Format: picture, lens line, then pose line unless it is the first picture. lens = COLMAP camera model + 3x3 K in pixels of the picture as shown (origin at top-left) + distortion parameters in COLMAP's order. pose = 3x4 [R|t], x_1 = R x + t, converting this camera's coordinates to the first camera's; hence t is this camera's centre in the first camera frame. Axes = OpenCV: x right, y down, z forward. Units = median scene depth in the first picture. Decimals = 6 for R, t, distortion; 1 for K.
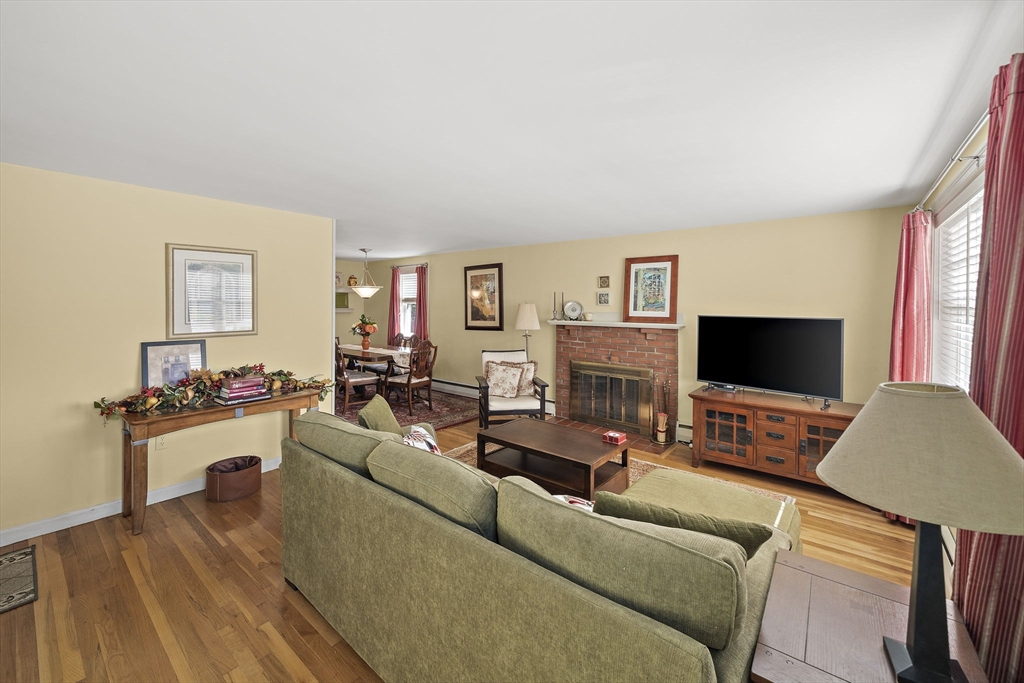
lens RADIAL K [[409.6, 0, 497.0], [0, 409.6, 309.4], [0, 0, 1]] dist [-0.003737, 0.000738]
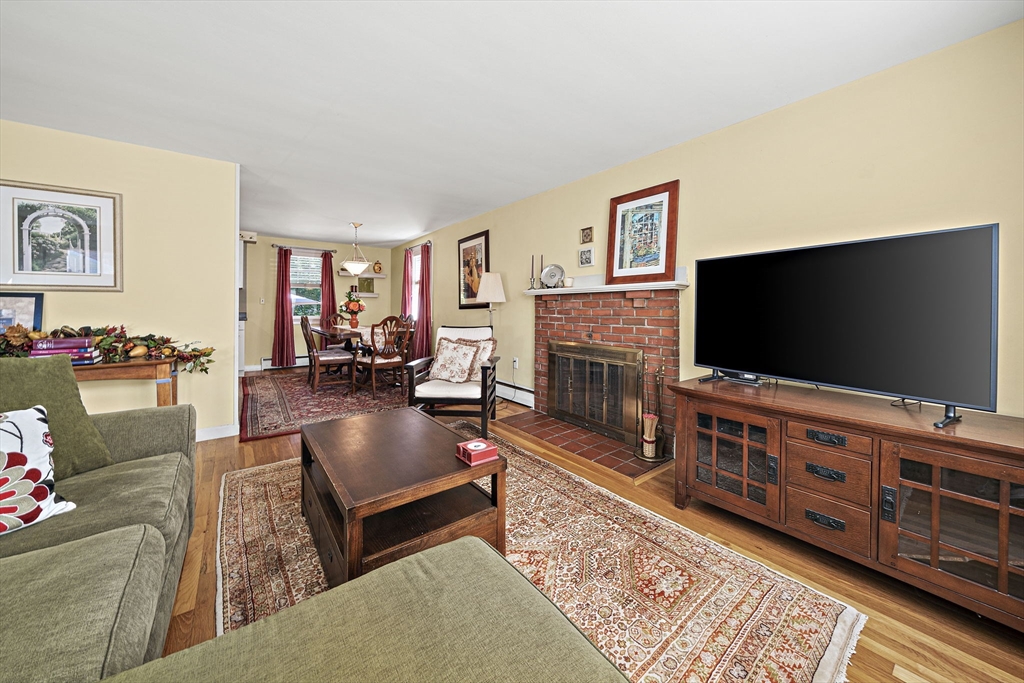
lens RADIAL K [[362.2, 0, 502.8], [0, 362.2, 311.2], [0, 0, 1]] dist [-0.006521, 0.000331]
pose [[0.974330, -0.000018, -0.225123, 0.284195], [-0.000505, 0.999997, -0.002265, 0.080608], [0.225122, 0.002320, 0.974328, 0.345121]]
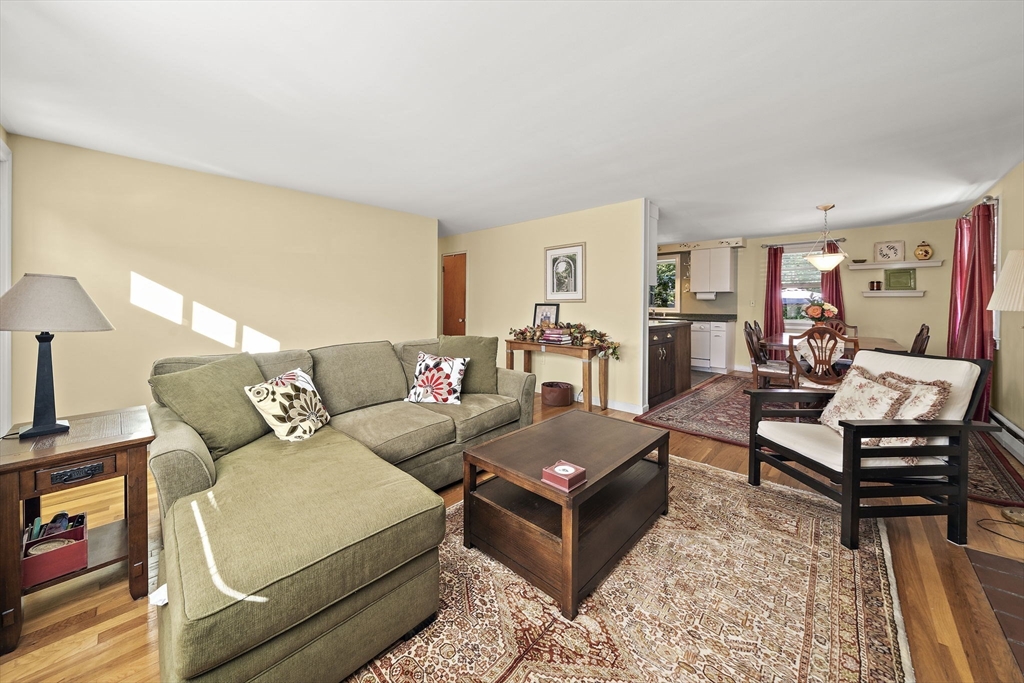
lens RADIAL K [[362.2, 0, 506.6], [0, 362.2, 299.5], [0, 0, 1]] dist [-0.006521, 0.000331]
pose [[-0.051519, -0.015182, -0.998557, 0.508613], [-0.015132, 0.999782, -0.014420, 0.057876], [0.998557, 0.014368, -0.051738, 0.619287]]
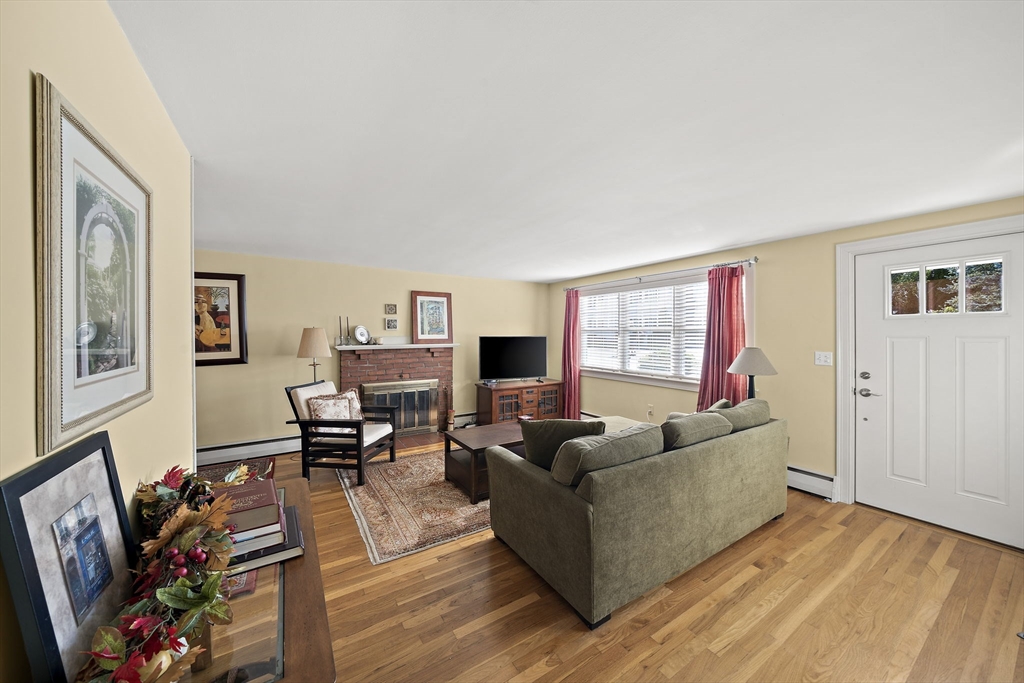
lens RADIAL K [[362.2, 0, 502.3], [0, 362.2, 334.2], [0, 0, 1]] dist [-0.006521, 0.000331]
pose [[0.307972, -0.008625, 0.951356, -0.634451], [0.013899, 0.999893, 0.004565, 0.001172], [-0.951294, 0.011817, 0.308059, 0.445539]]
